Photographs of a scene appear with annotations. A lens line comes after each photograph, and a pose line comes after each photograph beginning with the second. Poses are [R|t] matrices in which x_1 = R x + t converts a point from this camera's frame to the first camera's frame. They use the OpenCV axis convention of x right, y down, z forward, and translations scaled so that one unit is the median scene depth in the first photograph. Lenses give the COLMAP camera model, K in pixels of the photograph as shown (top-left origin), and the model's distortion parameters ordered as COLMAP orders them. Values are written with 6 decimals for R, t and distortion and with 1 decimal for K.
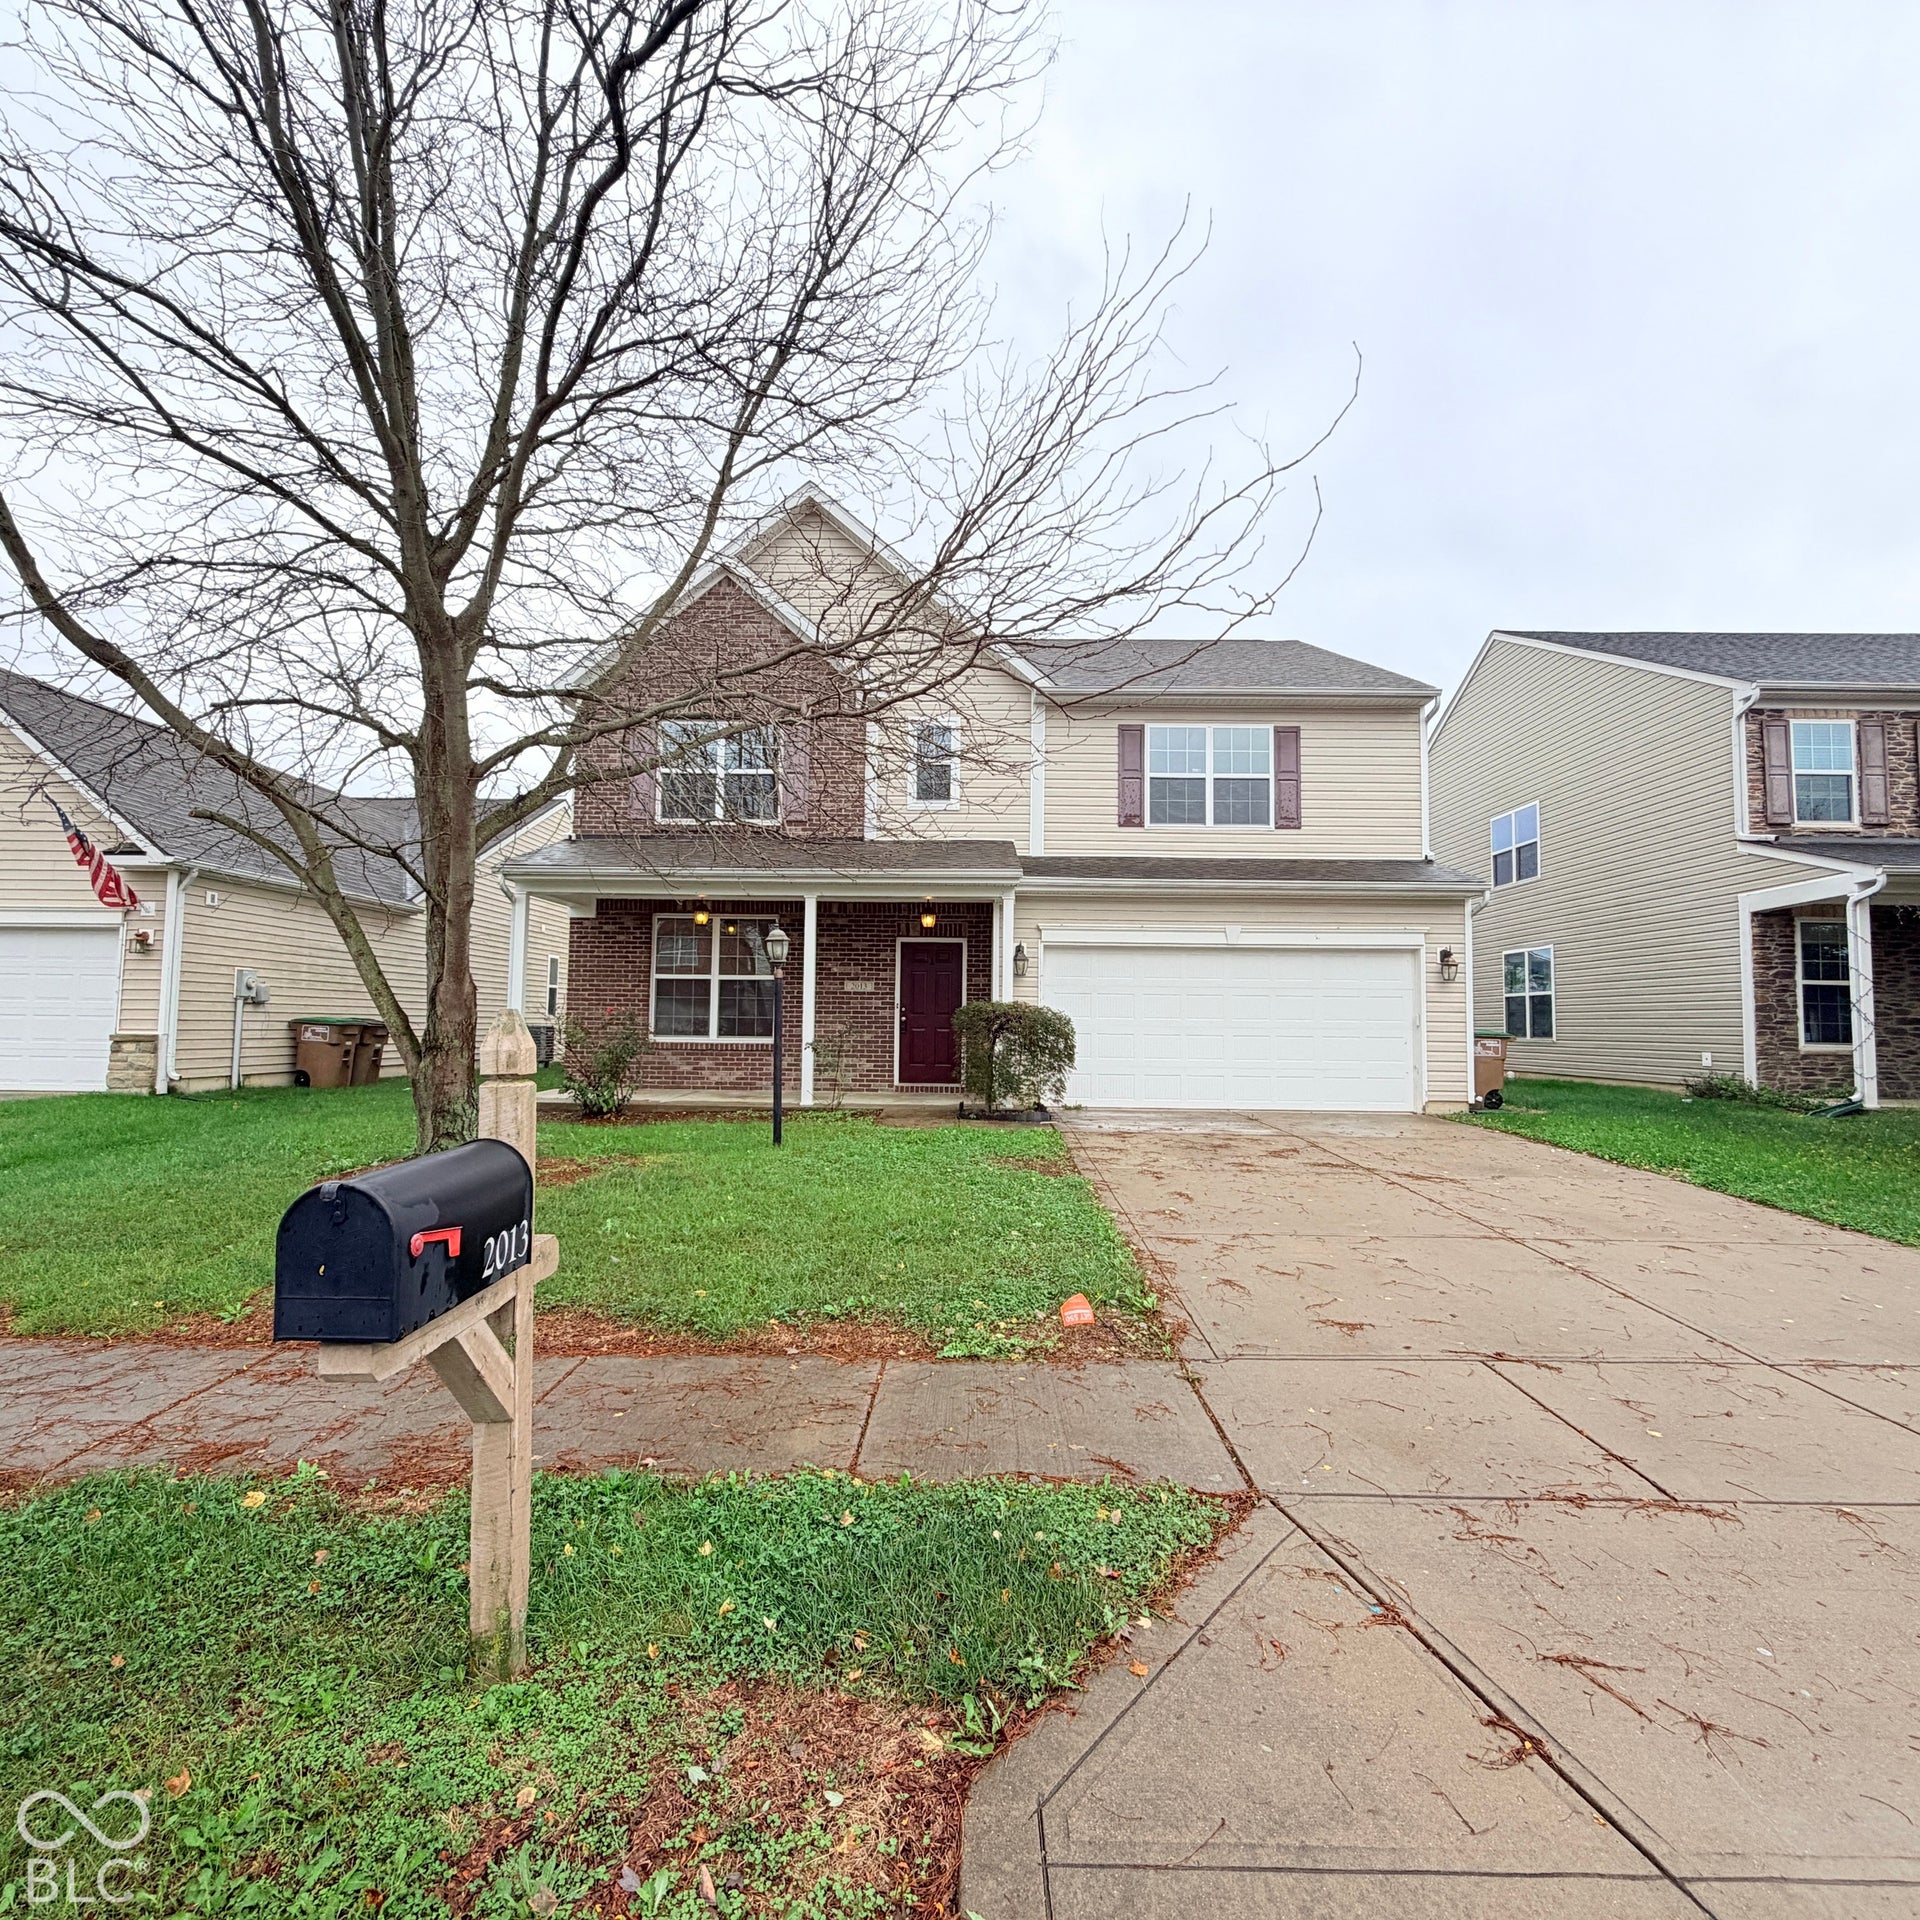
lens RADIAL K [[1028.8, 0, 960.0], [0, 1028.8, 960.0], [0, 0, 1]] dist [-0.000361, -0.000013]
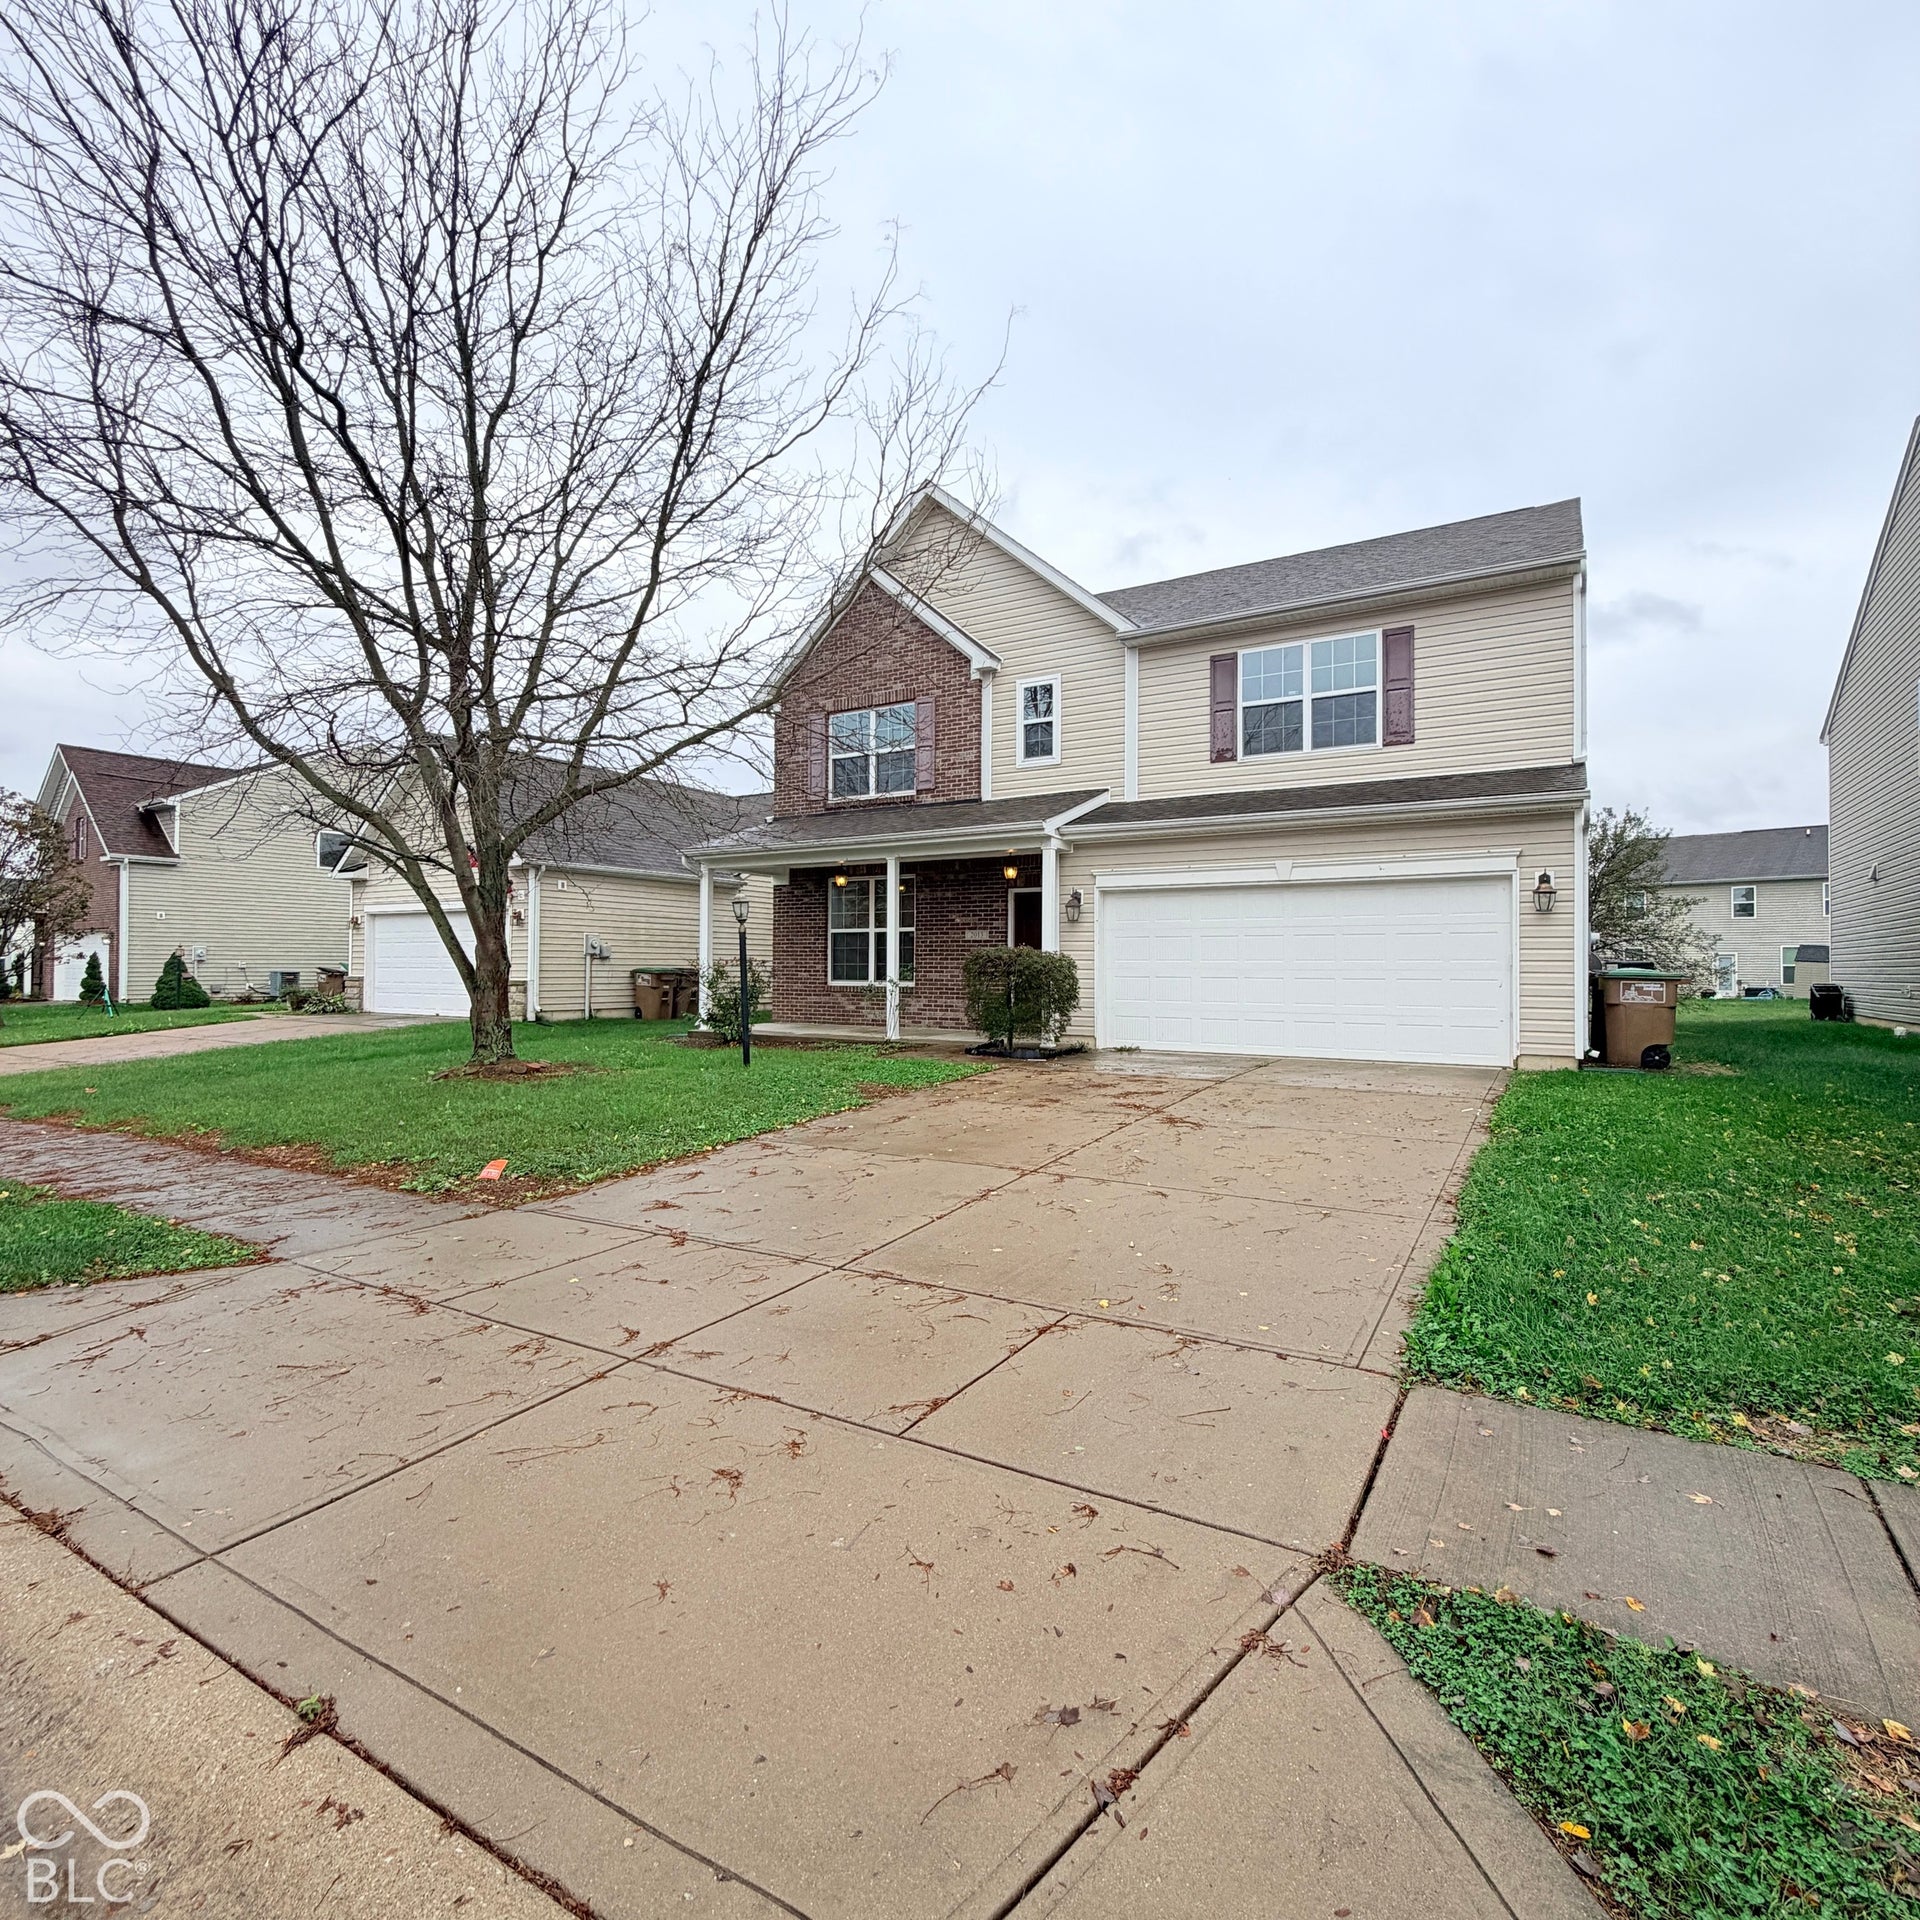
lens RADIAL K [[1028.8, 0, 960.0], [0, 1028.8, 960.0], [0, 0, 1]] dist [-0.000361, -0.000013]
pose [[0.866105, -0.013018, -0.499692, 0.431479], [0.038565, 0.998421, 0.040835, 0.006435], [0.498372, -0.054638, 0.865240, 0.036736]]
